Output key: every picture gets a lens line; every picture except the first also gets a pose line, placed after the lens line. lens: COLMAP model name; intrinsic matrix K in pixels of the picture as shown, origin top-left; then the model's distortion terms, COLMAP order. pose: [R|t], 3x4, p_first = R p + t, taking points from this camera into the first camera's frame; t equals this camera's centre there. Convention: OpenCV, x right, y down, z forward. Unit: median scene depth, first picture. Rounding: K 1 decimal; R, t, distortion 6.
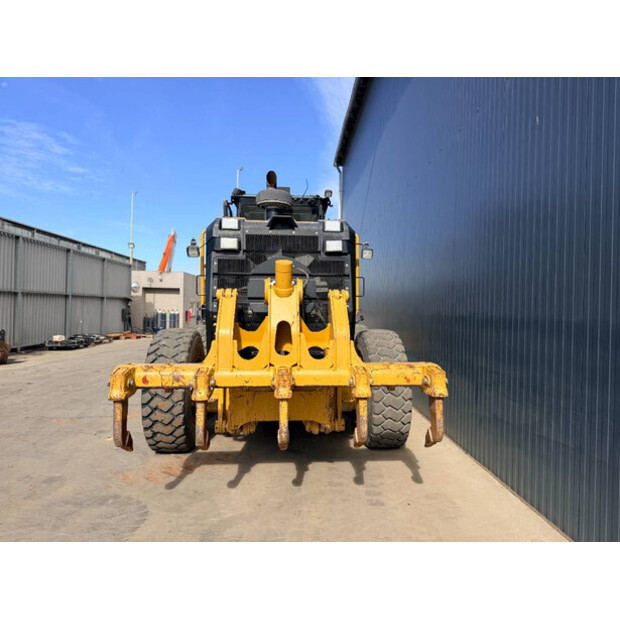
lens RADIAL K [[421.7, 0, 311.1], [0, 421.7, 307.4], [0, 0, 1]] dist [0.067082, -0.099963]
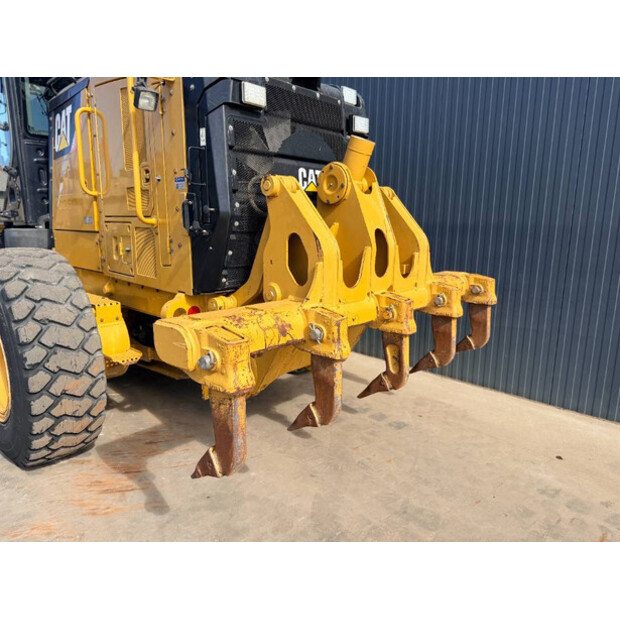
lens RADIAL K [[430.0, 0, 309.9], [0, 430.0, 304.9], [0, 0, 1]] dist [0.071262, -0.106276]
pose [[0.741087, -0.128957, 0.658908, -0.563558], [-0.004180, 0.980476, 0.196593, 0.014212], [-0.671395, -0.148447, 0.726080, 0.464998]]
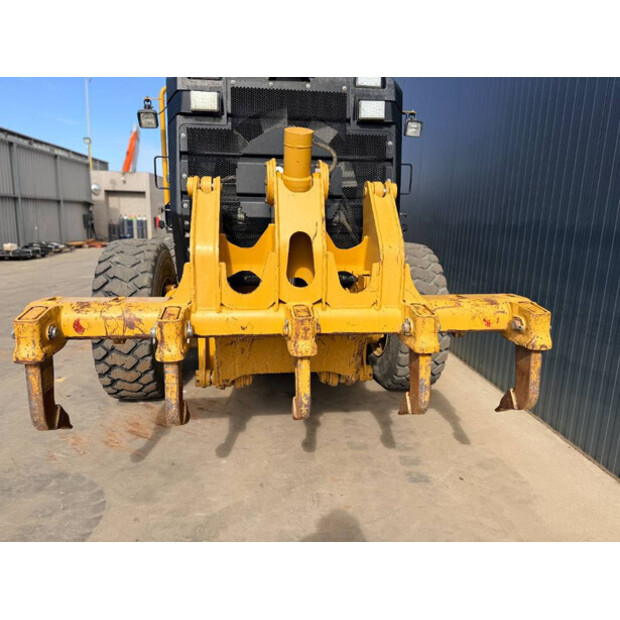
lens RADIAL K [[430.0, 0, 309.9], [0, 430.0, 304.9], [0, 0, 1]] dist [0.071262, -0.106276]
pose [[0.998810, -0.001303, 0.048745, -0.071227], [-0.008621, 0.979179, 0.202815, 0.008223], [-0.047994, -0.202994, 0.978003, 0.313565]]
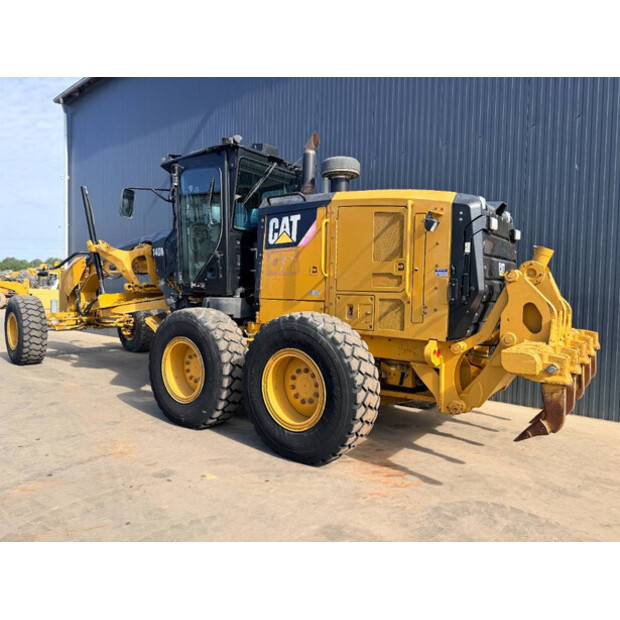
lens RADIAL K [[421.7, 0, 311.1], [0, 421.7, 307.4], [0, 0, 1]] dist [0.067082, -0.099963]
pose [[0.682140, -0.031104, 0.730559, -1.222853], [-0.010392, 0.998582, 0.052219, -0.001272], [-0.731147, -0.043213, 0.680850, 0.609992]]
